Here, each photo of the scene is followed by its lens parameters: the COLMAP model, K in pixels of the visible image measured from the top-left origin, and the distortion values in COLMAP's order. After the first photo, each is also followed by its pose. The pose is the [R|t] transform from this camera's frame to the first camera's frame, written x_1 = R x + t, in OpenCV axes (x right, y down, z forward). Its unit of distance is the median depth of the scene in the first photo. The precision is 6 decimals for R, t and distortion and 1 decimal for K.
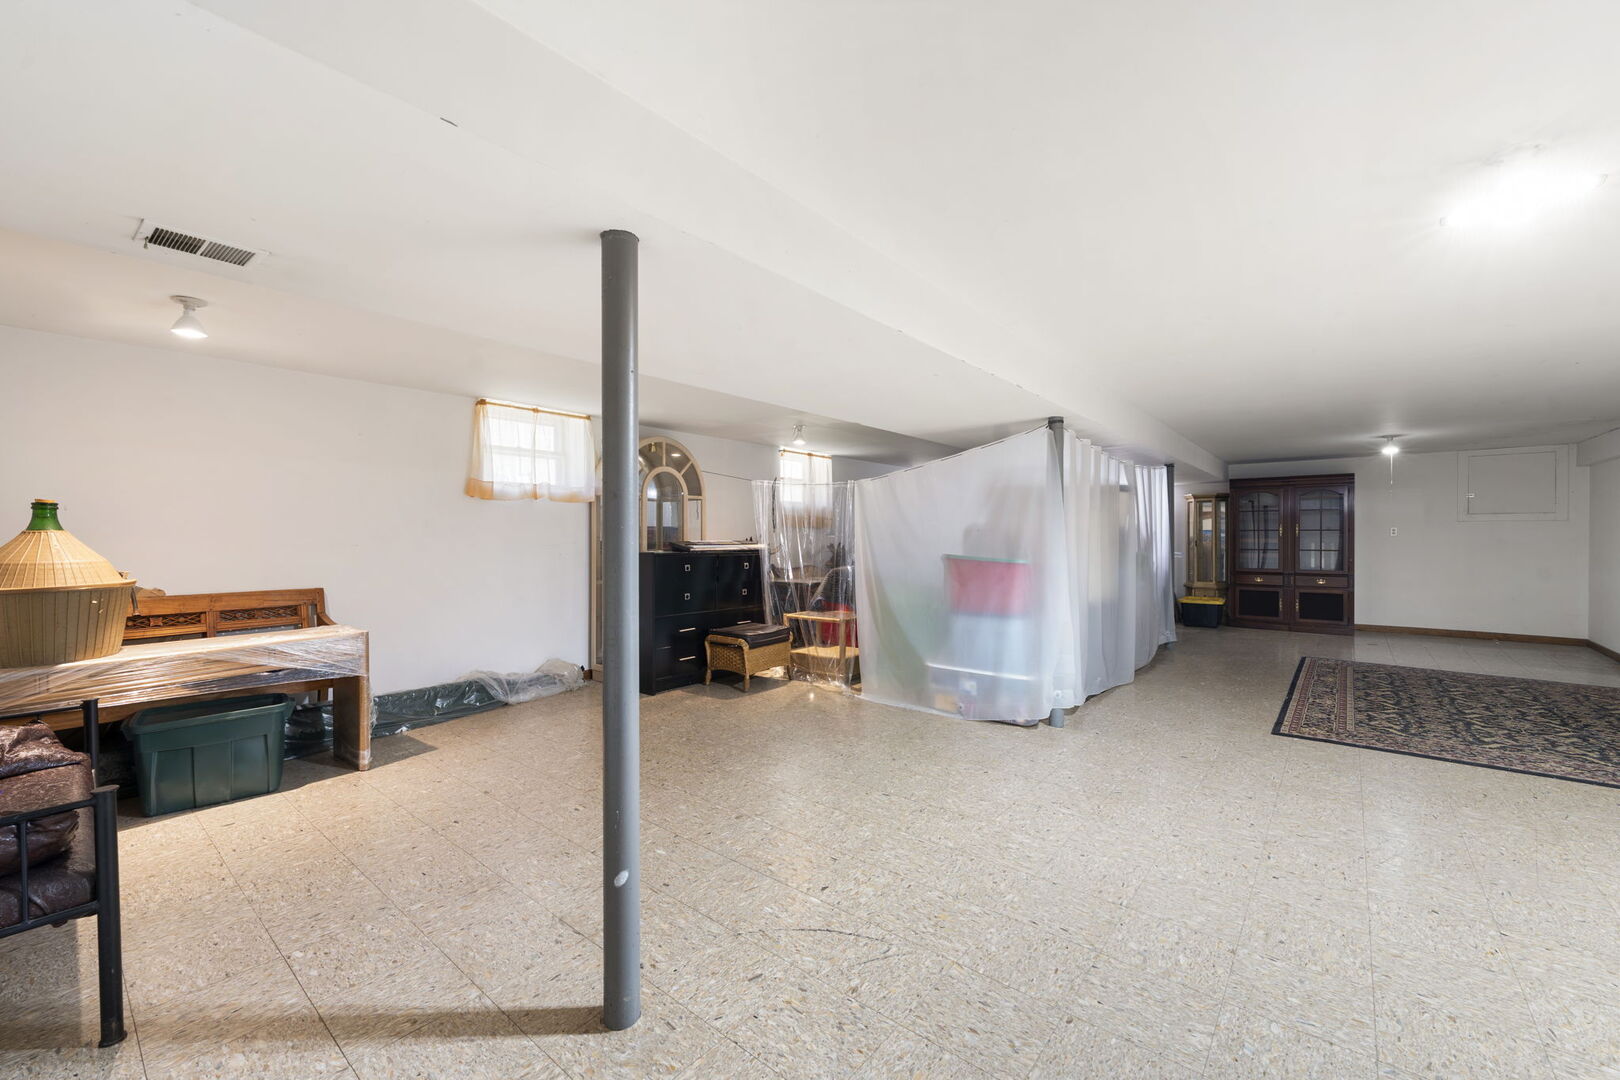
lens RADIAL K [[632.4, 0, 802.7], [0, 632.4, 537.4], [0, 0, 1]] dist [-0.002818, -0.000118]
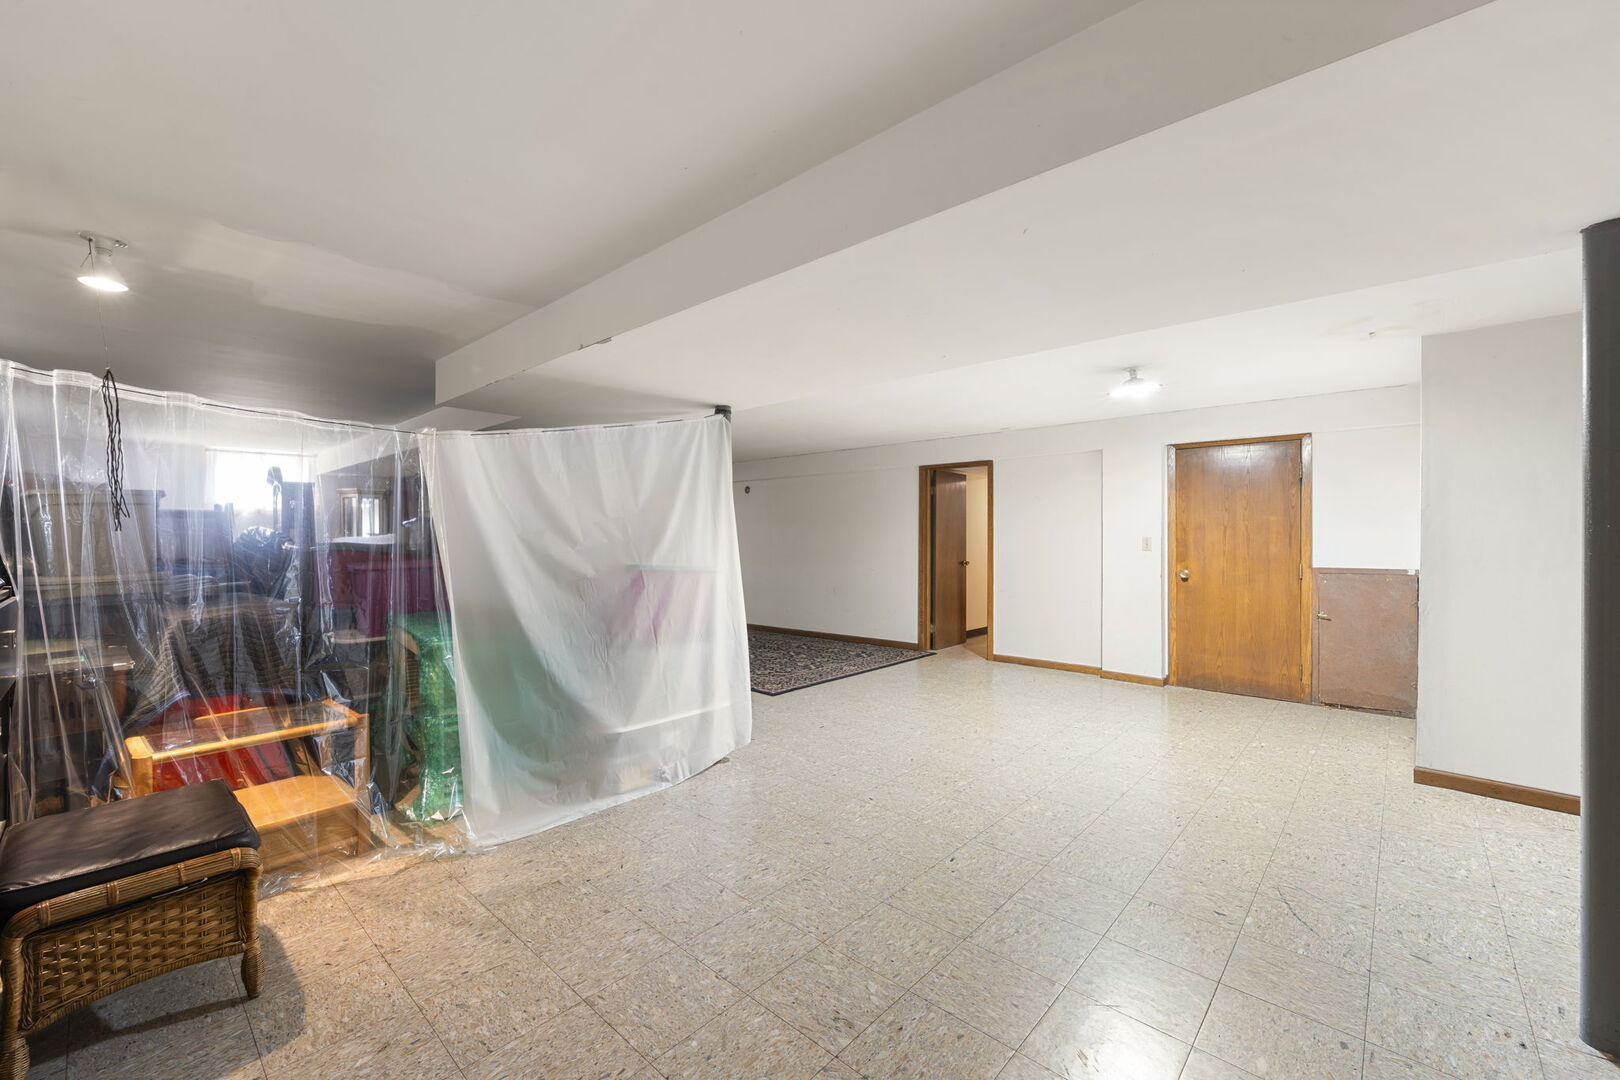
lens RADIAL K [[651.8, 0, 803.3], [0, 651.8, 541.2], [0, 0, 1]] dist [0.001092, 0.000318]
pose [[0.058855, -0.008357, 0.998232, -0.622518], [0.001808, 0.999964, 0.008265, -0.005507], [-0.998265, 0.001318, 0.058868, 1.004051]]
